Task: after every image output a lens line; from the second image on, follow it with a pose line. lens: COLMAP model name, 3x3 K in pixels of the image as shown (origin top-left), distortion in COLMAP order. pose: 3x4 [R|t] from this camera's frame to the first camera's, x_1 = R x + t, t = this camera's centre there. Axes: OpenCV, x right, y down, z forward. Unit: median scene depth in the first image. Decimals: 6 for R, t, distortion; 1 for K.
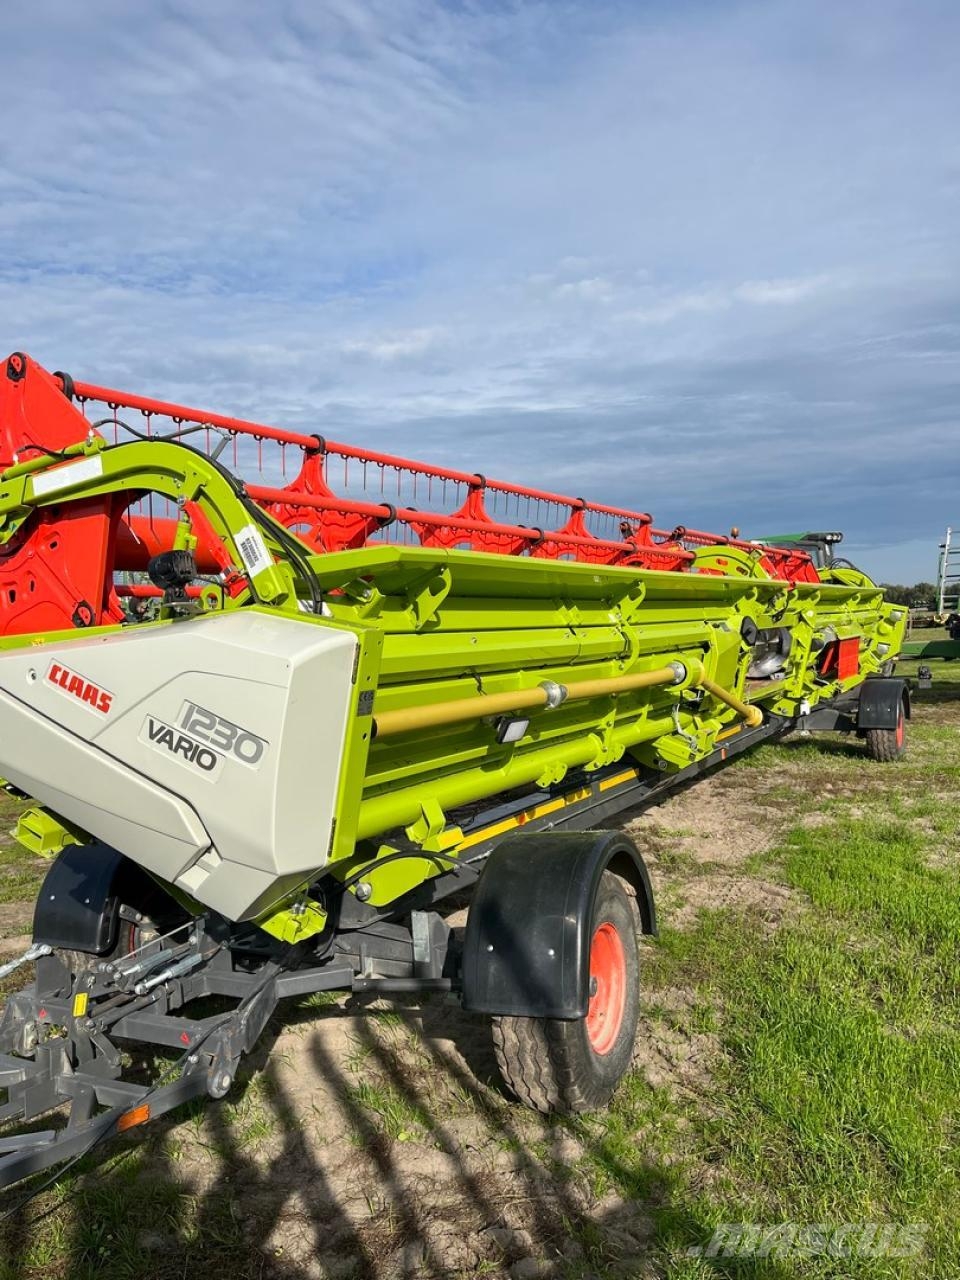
lens RADIAL K [[967.9, 0, 472.7], [0, 967.9, 660.9], [0, 0, 1]] dist [0.066159, -0.084923]
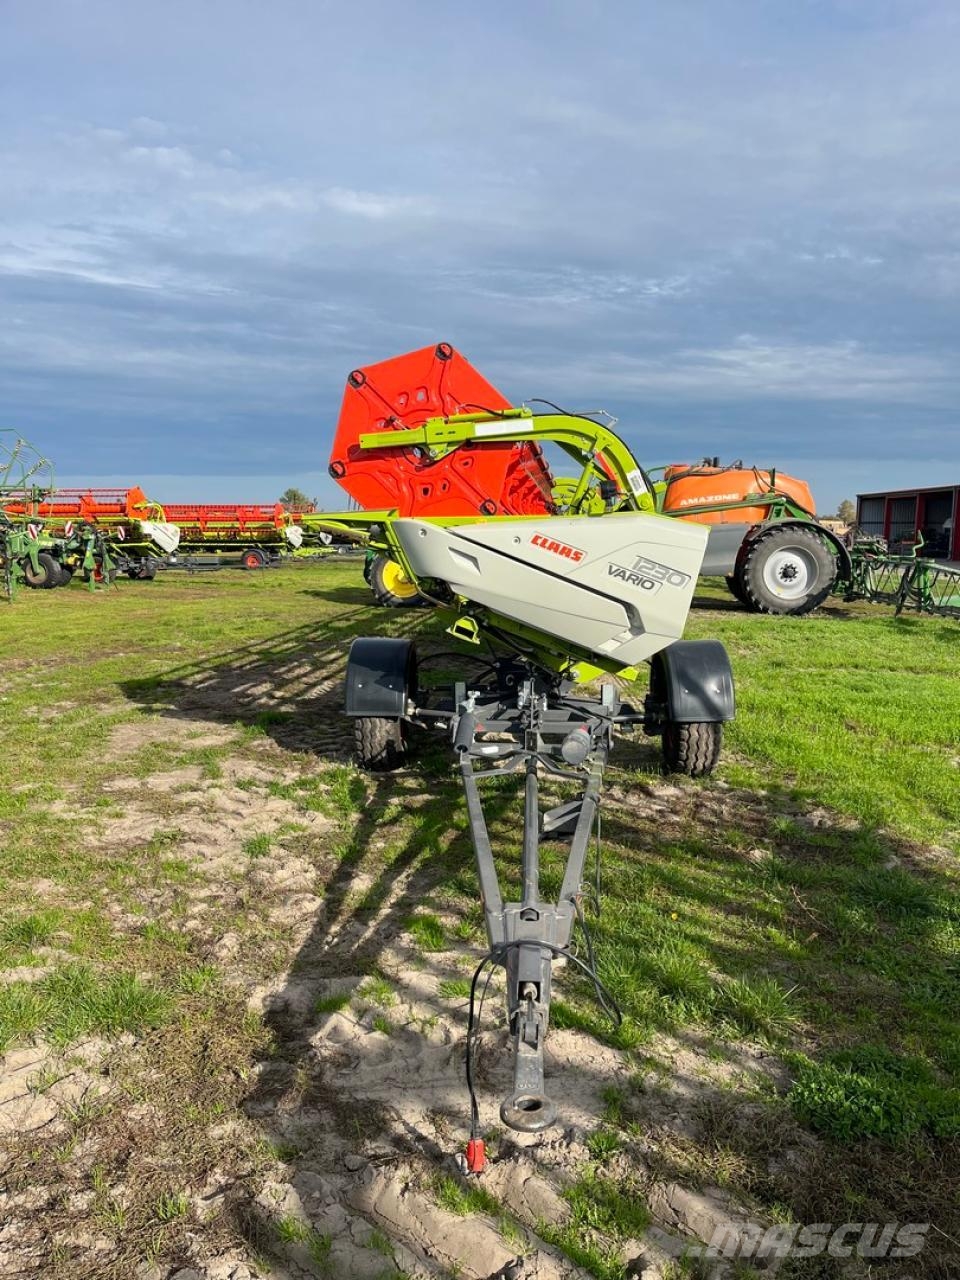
lens RADIAL K [[967.9, 0, 472.7], [0, 967.9, 660.9], [0, 0, 1]] dist [0.066159, -0.084923]
pose [[0.907423, 0.003751, 0.420202, -1.174312], [-0.043527, 0.995420, 0.085111, 0.081360], [-0.417958, -0.095521, 0.903431, -0.584079]]
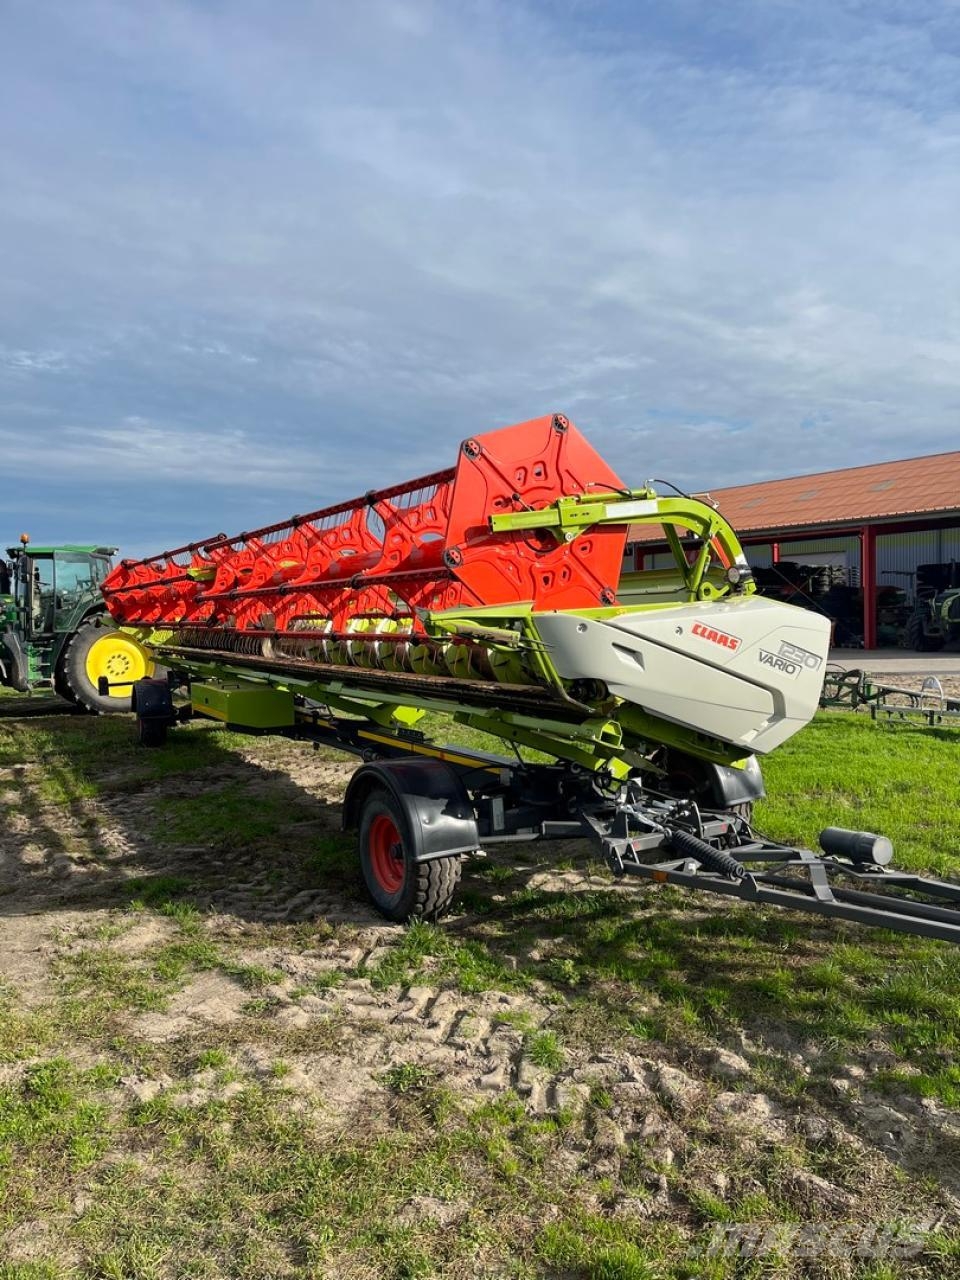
lens RADIAL K [[970.6, 0, 480.0], [0, 970.6, 640.0], [0, 0, 1]] dist [0.030954, -0.000875]
pose [[0.534603, 0.003163, 0.845098, -1.852277], [0.030952, 0.999249, -0.023320, 0.053585], [-0.844536, 0.038624, 0.534103, 0.359806]]
